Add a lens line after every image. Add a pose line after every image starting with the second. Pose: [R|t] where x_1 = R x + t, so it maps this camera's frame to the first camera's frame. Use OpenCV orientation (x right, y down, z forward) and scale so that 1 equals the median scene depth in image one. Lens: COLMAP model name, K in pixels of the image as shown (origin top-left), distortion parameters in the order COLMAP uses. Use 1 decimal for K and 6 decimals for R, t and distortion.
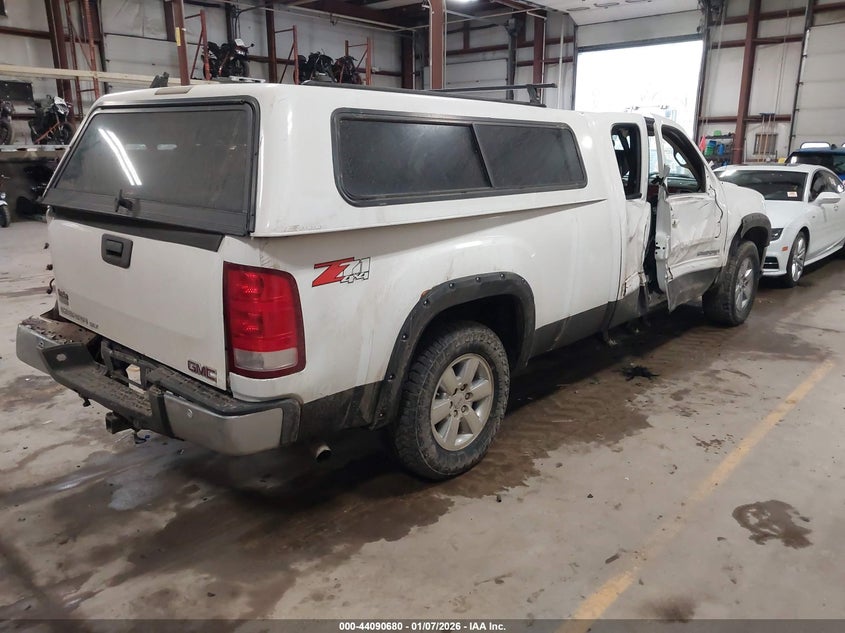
lens RADIAL K [[674.3, 0, 423.5], [0, 674.3, 322.8], [0, 0, 1]] dist [-0.013235, -0.009518]
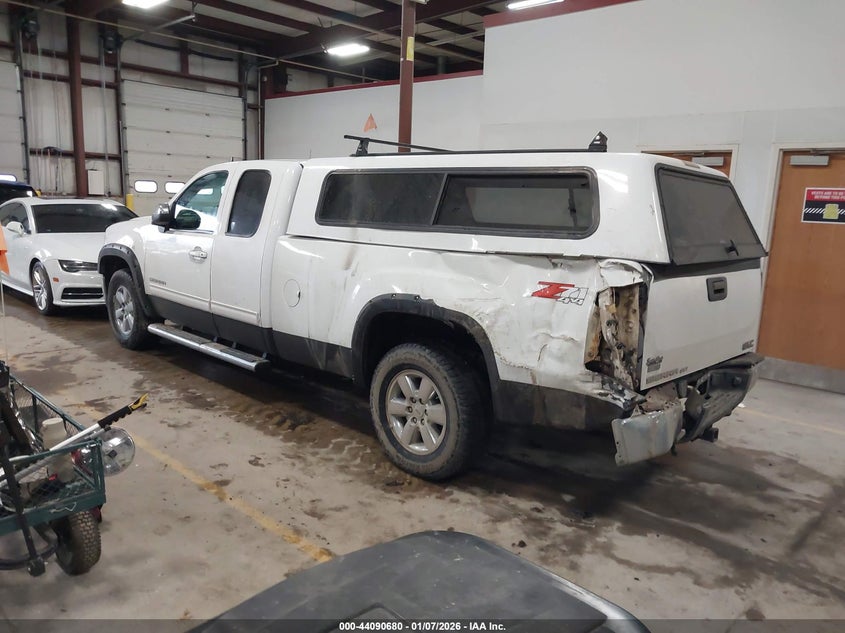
lens RADIAL K [[674.3, 0, 423.5], [0, 674.3, 322.8], [0, 0, 1]] dist [-0.013235, -0.009518]
pose [[0.023467, -0.183484, 0.982743, -1.333011], [0.214333, 0.961079, 0.174321, -0.296631], [-0.976479, 0.206543, 0.061880, 1.145510]]
